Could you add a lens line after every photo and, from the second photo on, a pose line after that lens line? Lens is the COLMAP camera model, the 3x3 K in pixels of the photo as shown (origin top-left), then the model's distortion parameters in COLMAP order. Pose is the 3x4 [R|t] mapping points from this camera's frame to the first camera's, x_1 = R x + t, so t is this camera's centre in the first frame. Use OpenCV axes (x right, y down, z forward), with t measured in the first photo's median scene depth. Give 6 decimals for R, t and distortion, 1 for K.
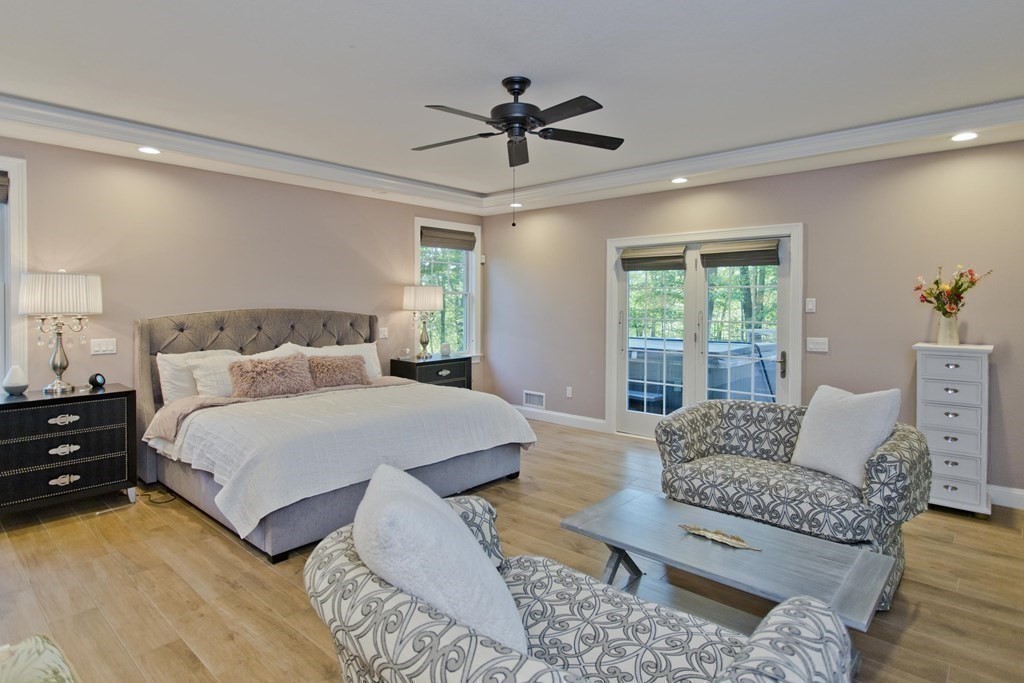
lens RADIAL K [[568.0, 0, 511.6], [0, 568.0, 310.0], [0, 0, 1]] dist [-0.000570, -0.000060]
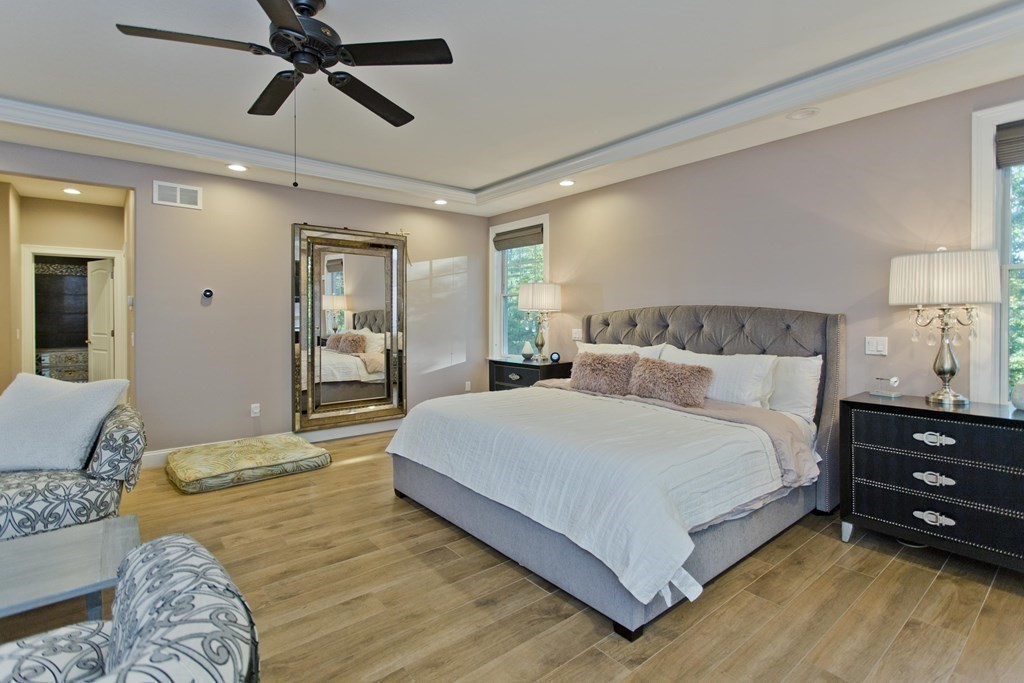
lens RADIAL K [[473.9, 0, 514.3], [0, 473.9, 332.0], [0, 0, 1]] dist [-0.001132, 0.000091]
pose [[-0.132236, 0.023475, -0.990940, 0.449503], [-0.019874, 0.999456, 0.026329, 0.031861], [0.991019, 0.023175, -0.131698, 1.036743]]
